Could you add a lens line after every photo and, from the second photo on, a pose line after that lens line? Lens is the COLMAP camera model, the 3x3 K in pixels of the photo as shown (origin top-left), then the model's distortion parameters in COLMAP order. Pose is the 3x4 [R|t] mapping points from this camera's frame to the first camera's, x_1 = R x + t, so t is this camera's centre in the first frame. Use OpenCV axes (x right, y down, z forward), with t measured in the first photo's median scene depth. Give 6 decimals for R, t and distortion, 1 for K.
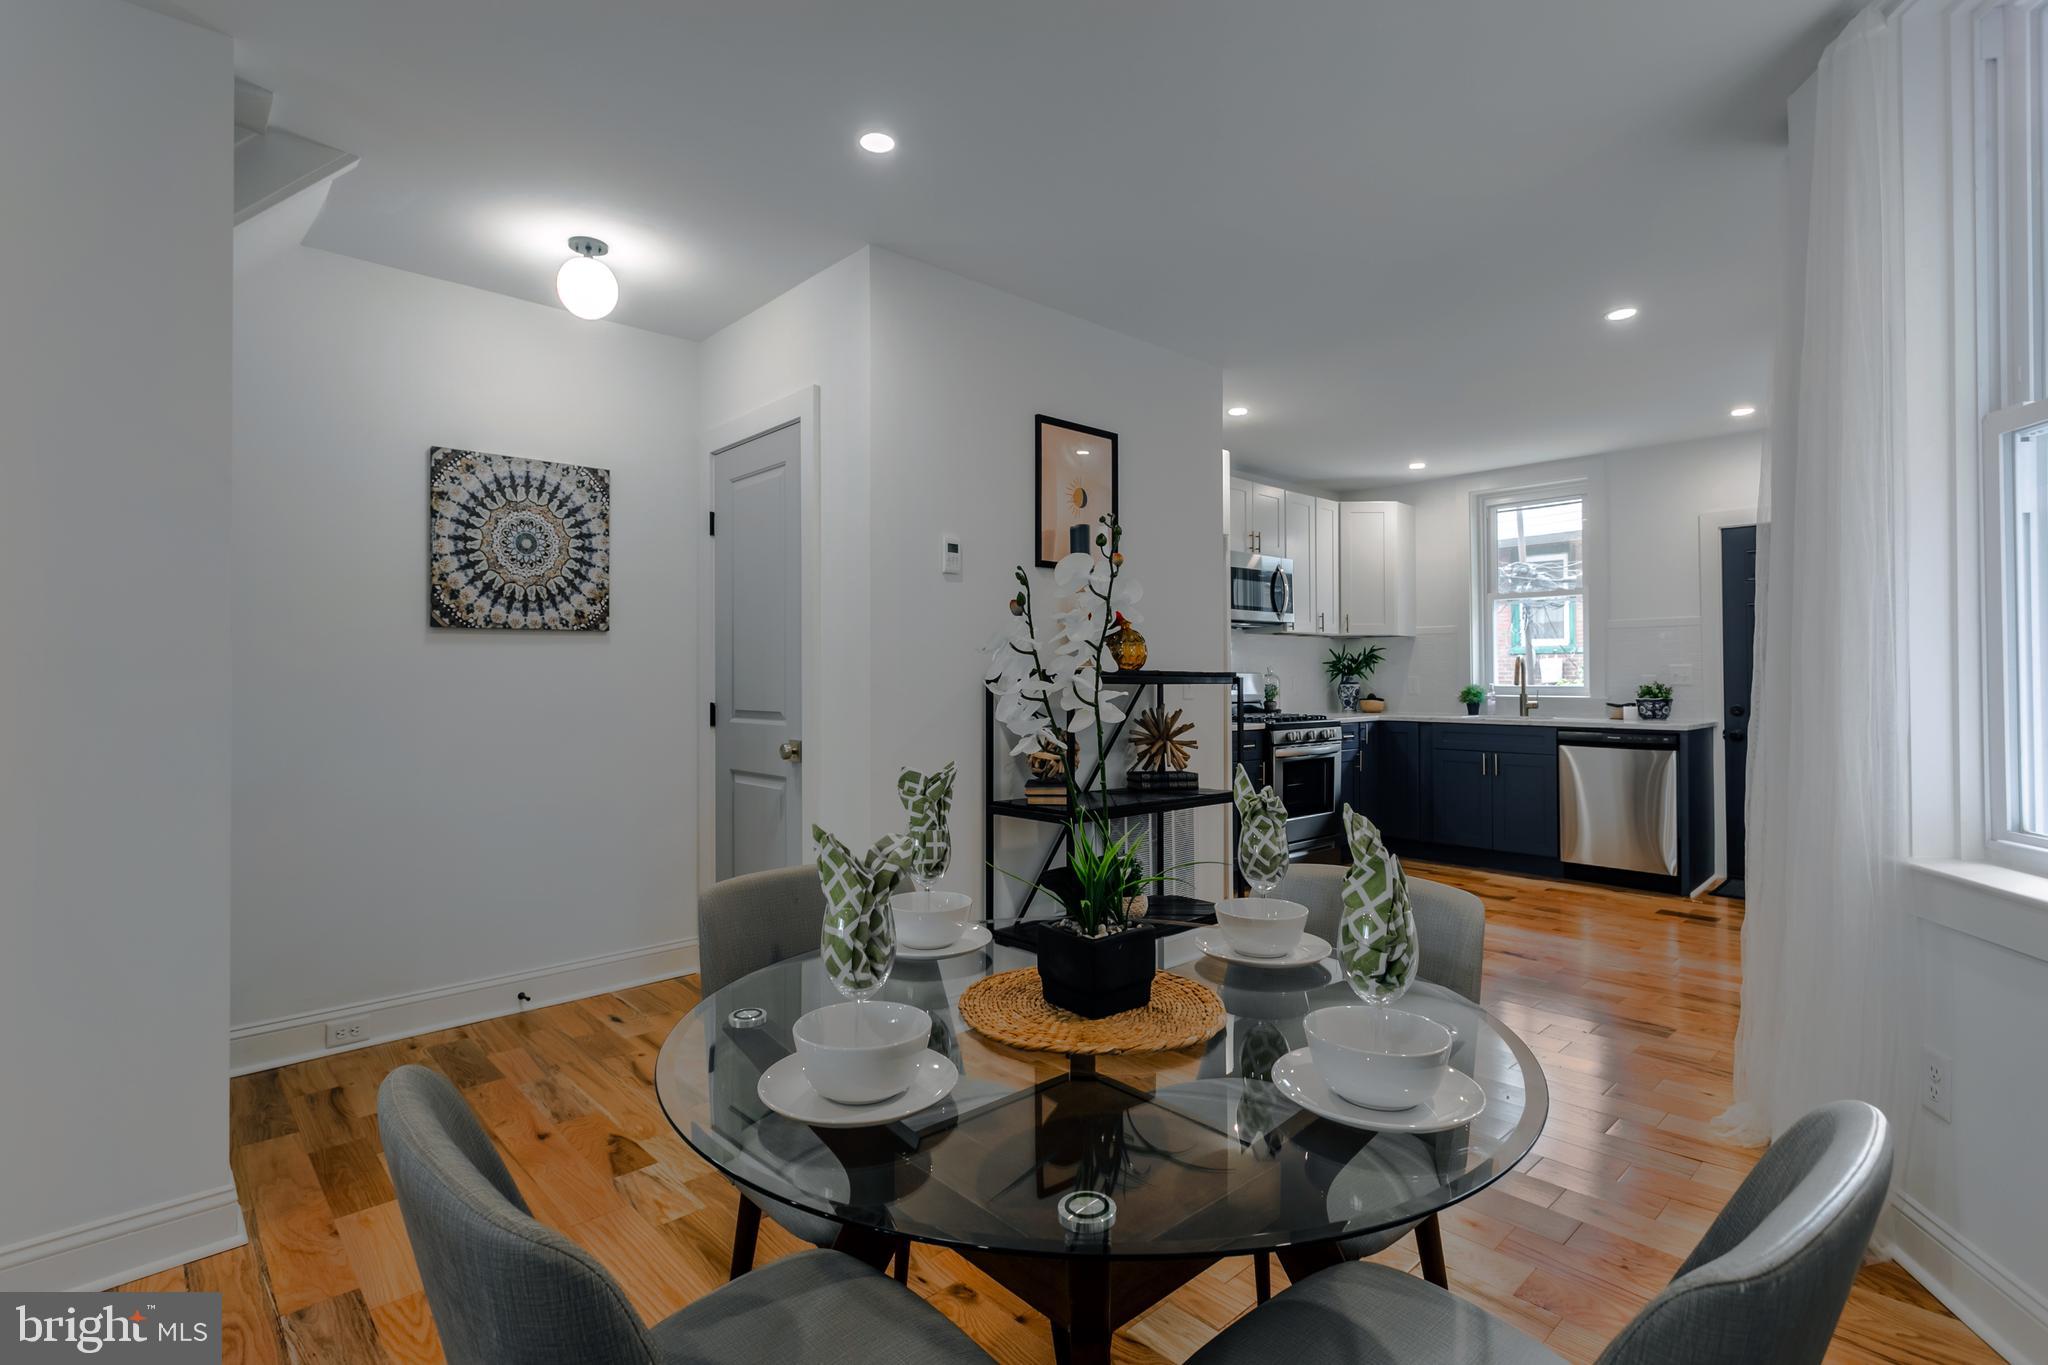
lens RADIAL K [[994.4, 0, 1059.4], [0, 994.4, 667.7], [0, 0, 1]] dist [0.003180, 0.002391]
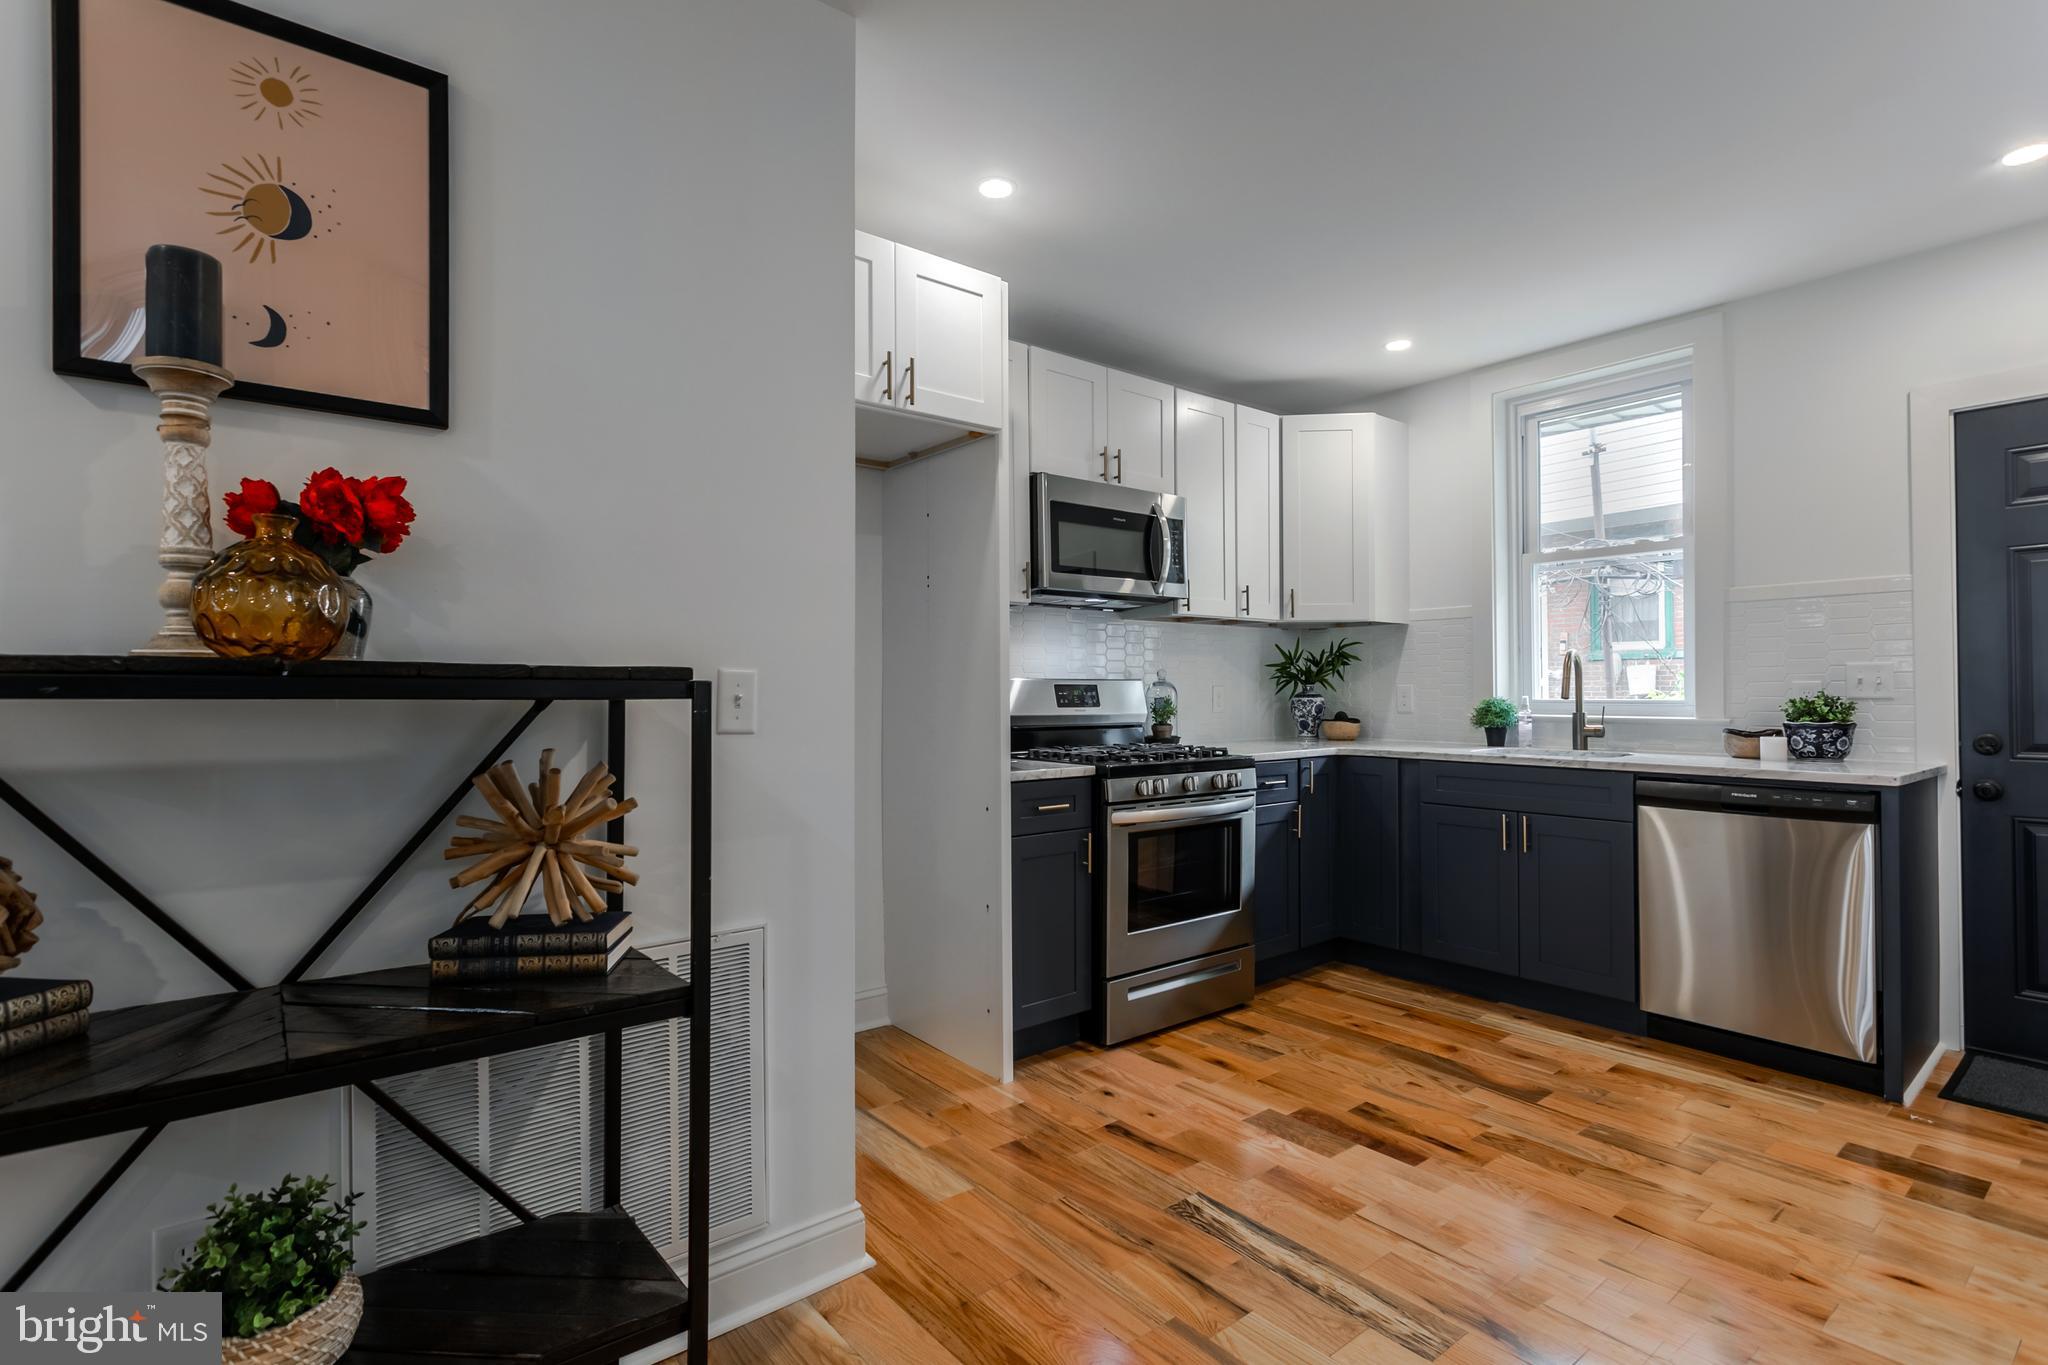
lens RADIAL K [[994.4, 0, 1023.3], [0, 994.4, 683.6], [0, 0, 1]] dist [0.003180, 0.002391]
pose [[0.994927, -0.001250, -0.100589, 0.191510], [0.001593, 0.999993, 0.003327, 0.005530], [0.100584, -0.003471, 0.994922, 0.365036]]
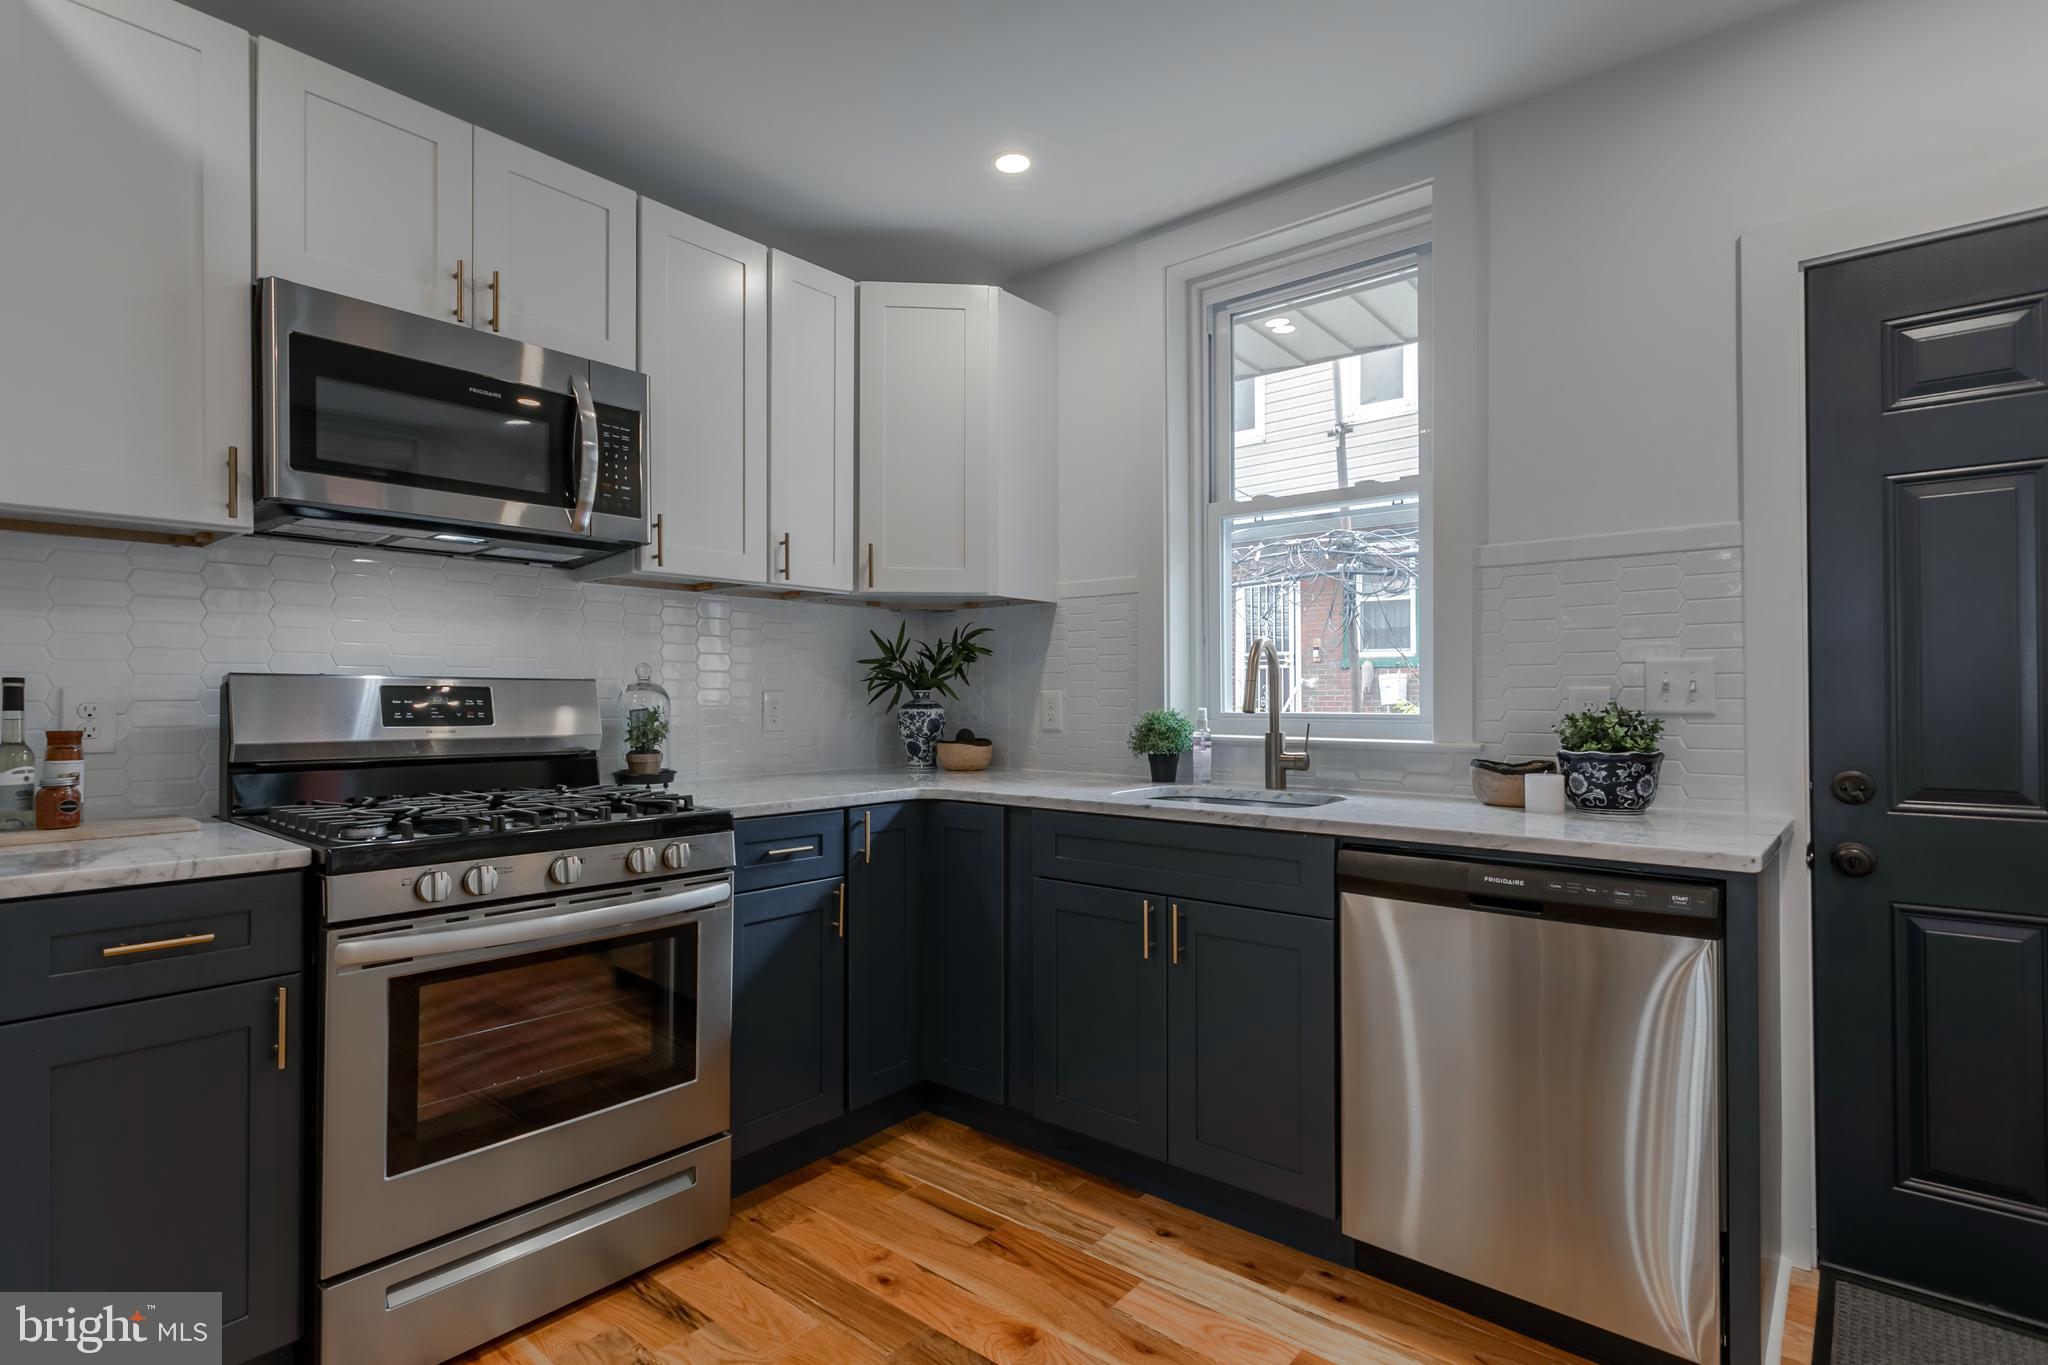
lens RADIAL K [[994.4, 0, 961.2], [0, 994.4, 691.4], [0, 0, 1]] dist [0.003180, 0.002391]
pose [[0.999284, 0.003438, 0.037688, 0.328606], [-0.003551, 0.999989, 0.002947, 0.008117], [-0.037677, -0.003079, 0.999285, 0.609268]]
